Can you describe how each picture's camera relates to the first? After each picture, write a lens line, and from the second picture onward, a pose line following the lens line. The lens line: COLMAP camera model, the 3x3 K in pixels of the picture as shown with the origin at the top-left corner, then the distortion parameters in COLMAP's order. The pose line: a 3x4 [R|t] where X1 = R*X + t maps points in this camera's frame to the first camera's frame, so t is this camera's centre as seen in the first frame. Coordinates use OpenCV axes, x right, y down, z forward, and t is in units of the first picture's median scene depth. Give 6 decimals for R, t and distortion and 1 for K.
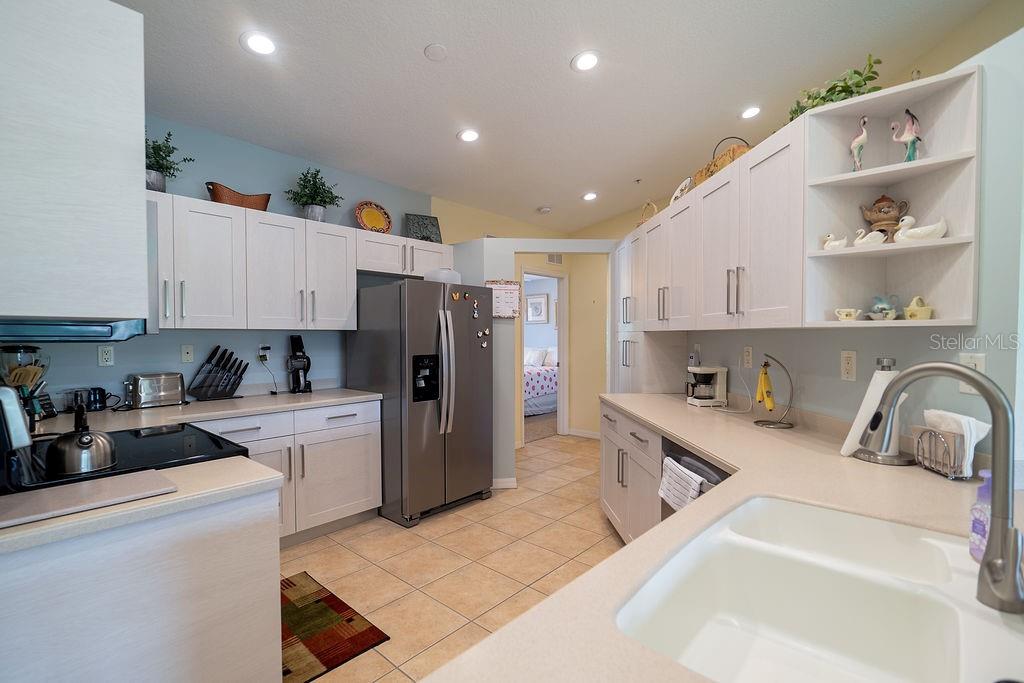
lens RADIAL K [[468.4, 0, 512.0], [0, 468.4, 341.5], [0, 0, 1]] dist [-0.008855, -0.000107]
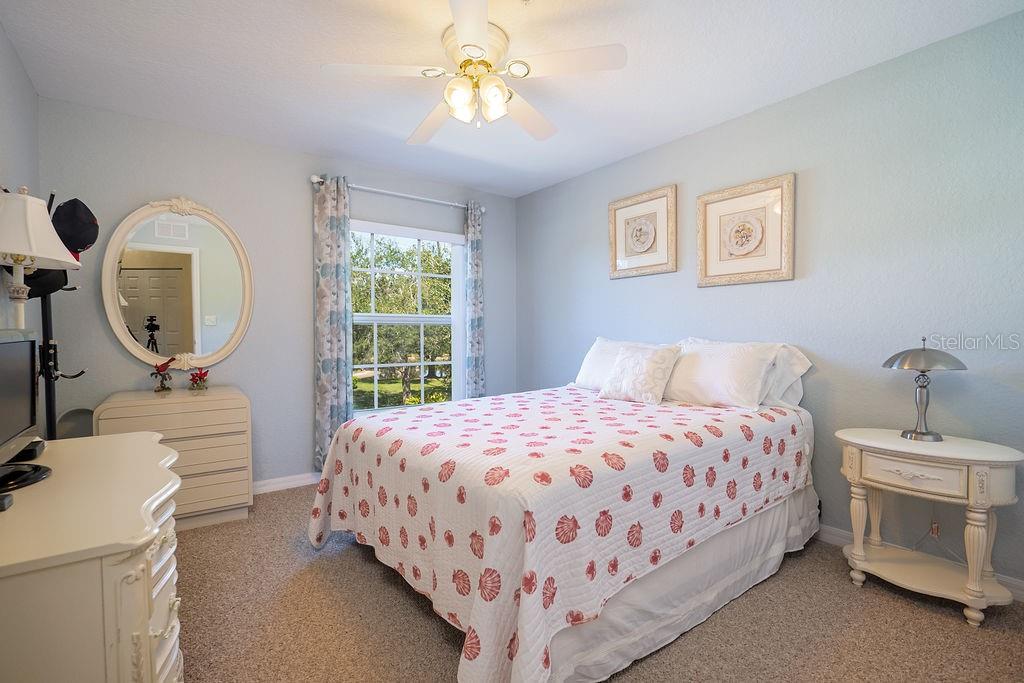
lens RADIAL K [[468.4, 0, 513.5], [0, 468.4, 348.2], [0, 0, 1]] dist [-0.010021, 0.000073]
pose [[0.981102, 0.006358, -0.193385, 0.073189], [-0.003748, 0.999897, 0.013863, 0.036511], [0.193453, -0.012876, 0.981025, 1.757397]]
